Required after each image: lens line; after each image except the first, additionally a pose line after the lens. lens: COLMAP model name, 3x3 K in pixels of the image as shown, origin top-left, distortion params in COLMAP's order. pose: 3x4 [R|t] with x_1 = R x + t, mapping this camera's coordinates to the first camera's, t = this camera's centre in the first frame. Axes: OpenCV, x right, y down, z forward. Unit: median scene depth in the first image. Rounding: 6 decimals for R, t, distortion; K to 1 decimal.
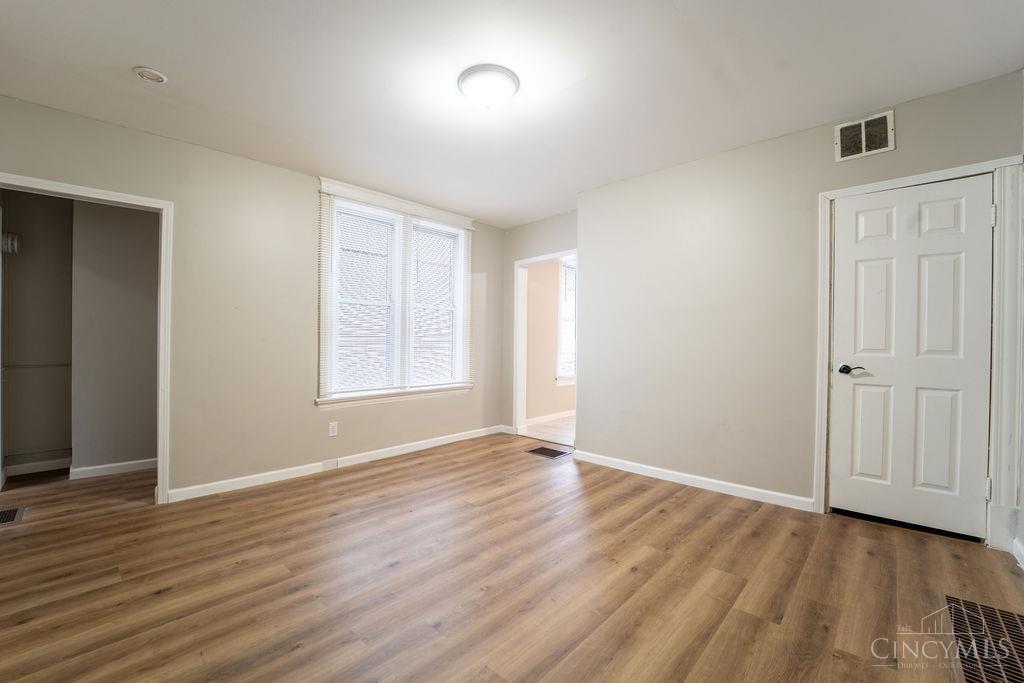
lens RADIAL K [[416.6, 0, 511.1], [0, 416.6, 339.8], [0, 0, 1]] dist [-0.014718, -0.000284]
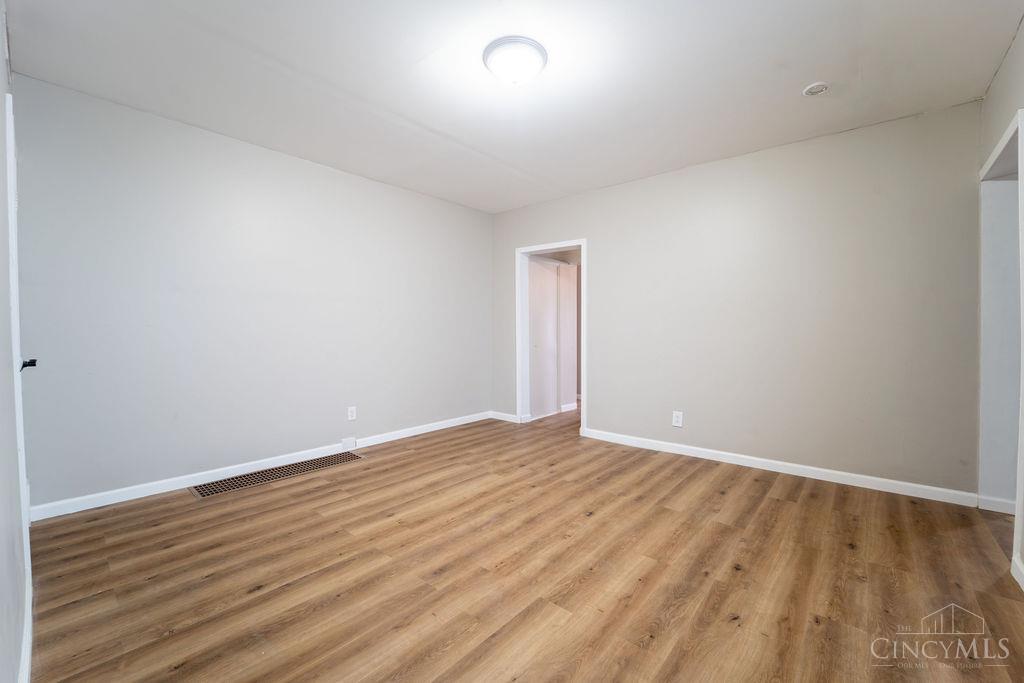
lens RADIAL K [[416.6, 0, 511.1], [0, 416.6, 339.8], [0, 0, 1]] dist [-0.014718, -0.000284]
pose [[-0.999349, 0.000460, -0.036073, -0.011911], [-0.000104, 0.999878, 0.015649, 0.020427], [0.036075, 0.015643, -0.999227, 2.151056]]
